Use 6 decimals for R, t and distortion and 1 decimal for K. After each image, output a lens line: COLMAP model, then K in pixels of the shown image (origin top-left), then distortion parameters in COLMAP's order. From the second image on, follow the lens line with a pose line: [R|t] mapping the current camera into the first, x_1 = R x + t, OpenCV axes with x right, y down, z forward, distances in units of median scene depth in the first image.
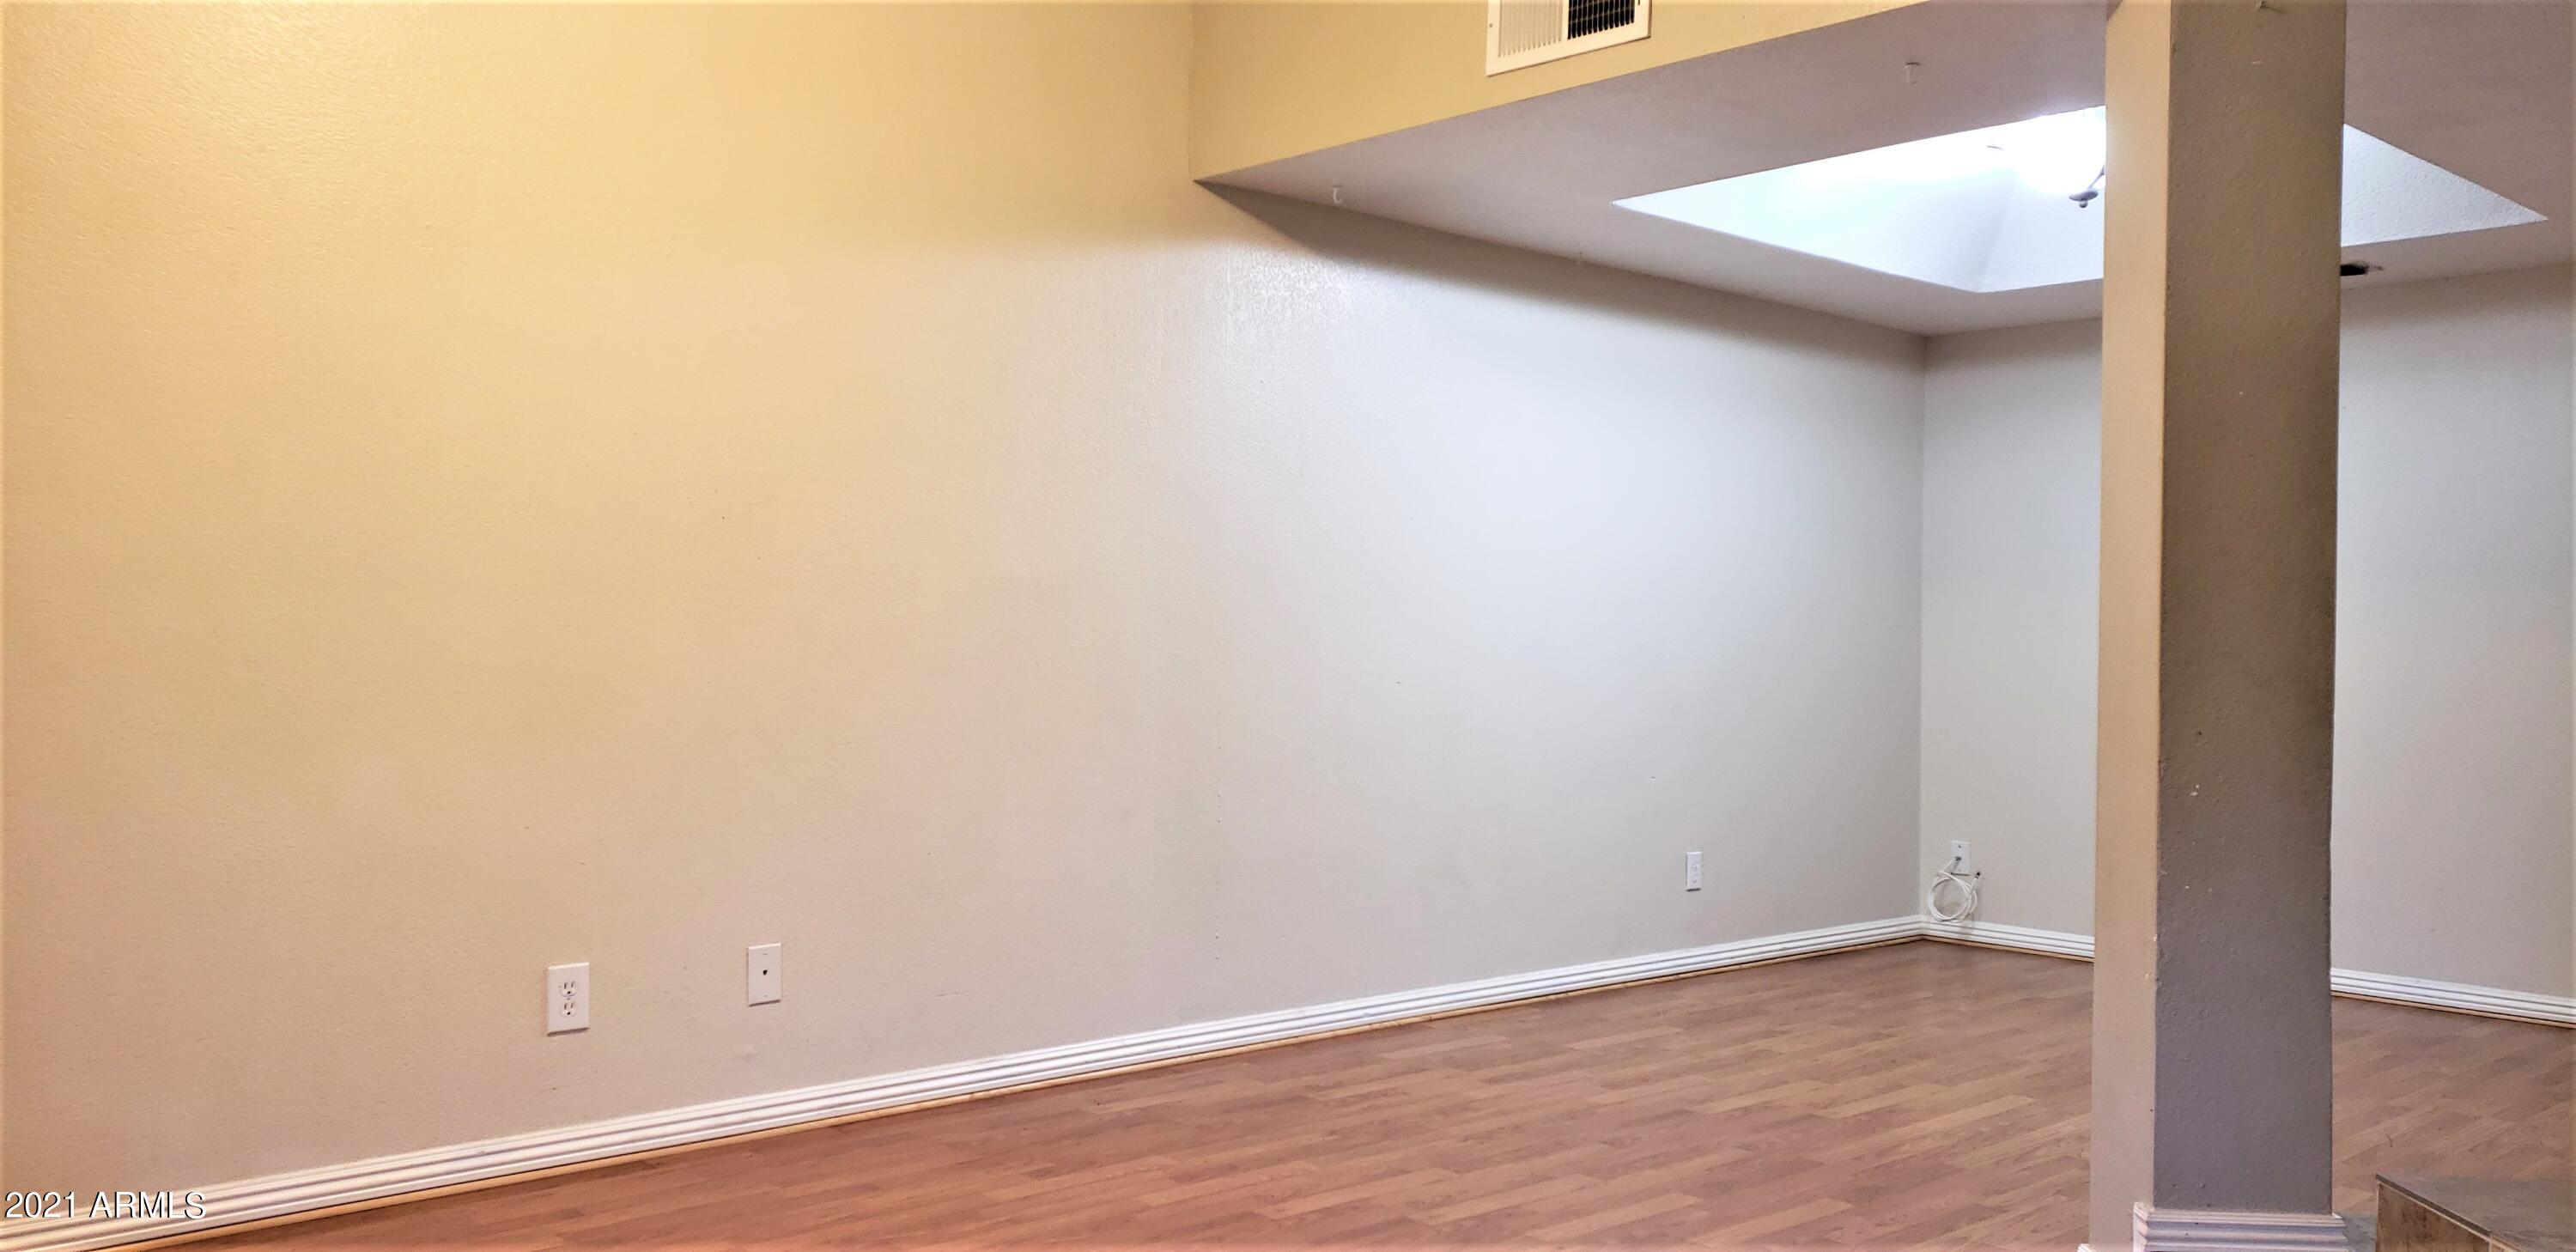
lens RADIAL K [[1977.8, 0, 1254.4], [0, 1977.8, 650.9], [0, 0, 1]] dist [0.086821, -0.110507]
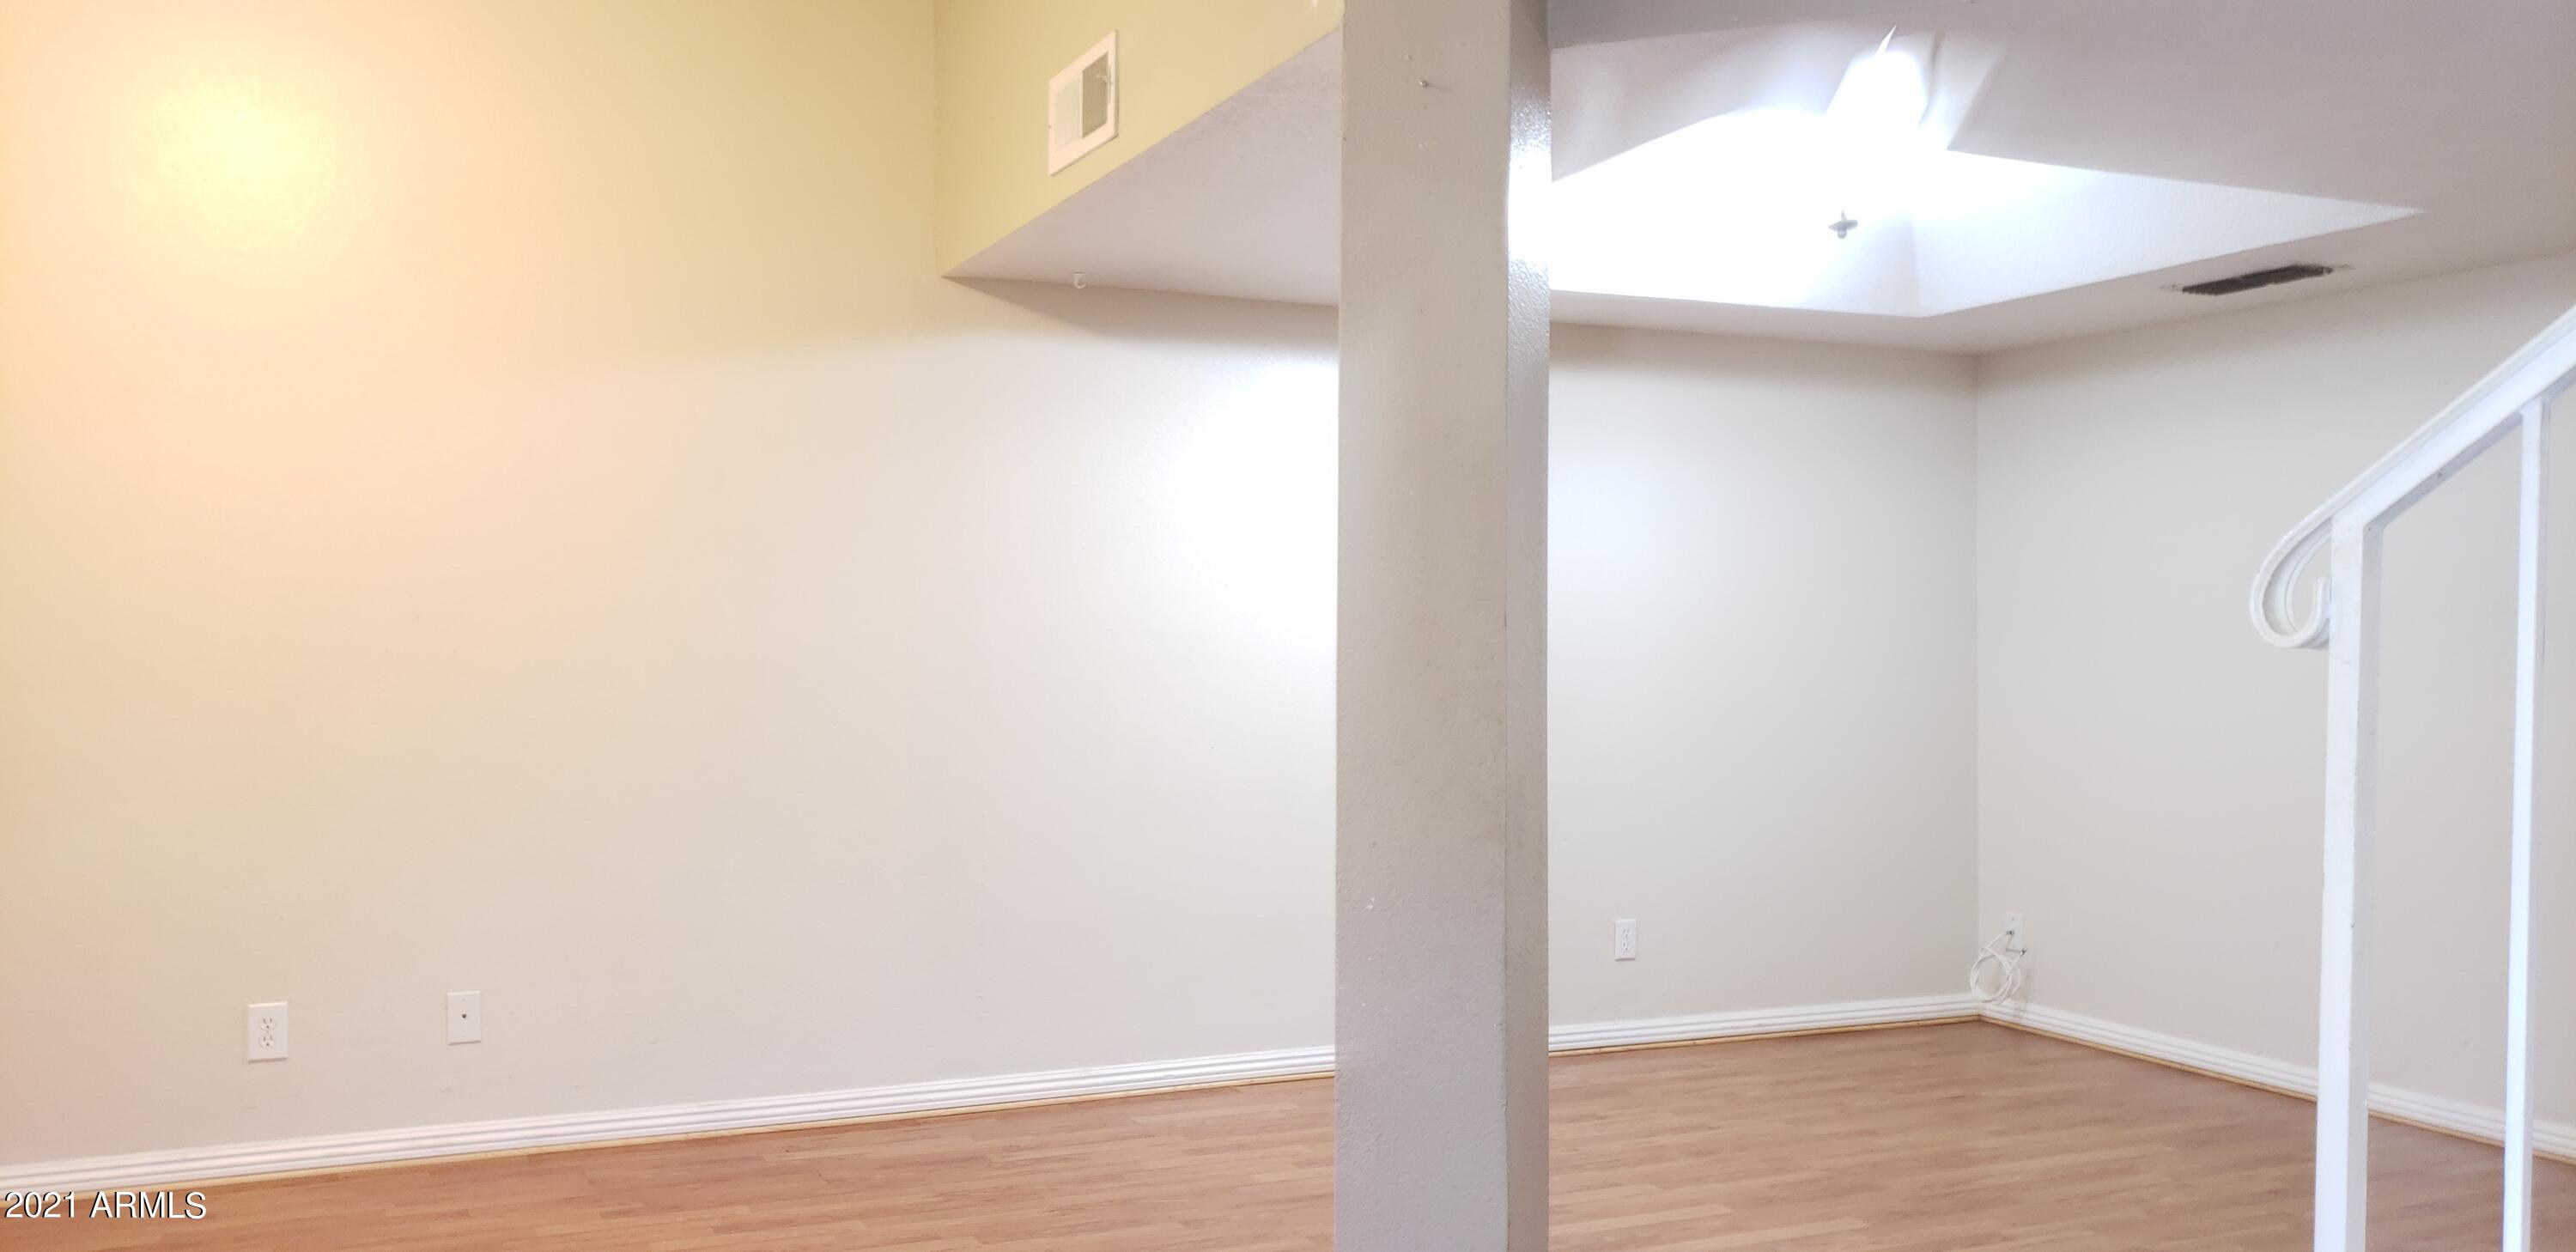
lens RADIAL K [[1977.8, 0, 1283.9], [0, 1977.8, 622.5], [0, 0, 1]] dist [0.086821, -0.110507]
pose [[0.948546, -0.013568, -0.316348, 0.477797], [0.008043, 0.999792, -0.018766, -0.031327], [0.316537, 0.015256, 0.948458, 0.055511]]
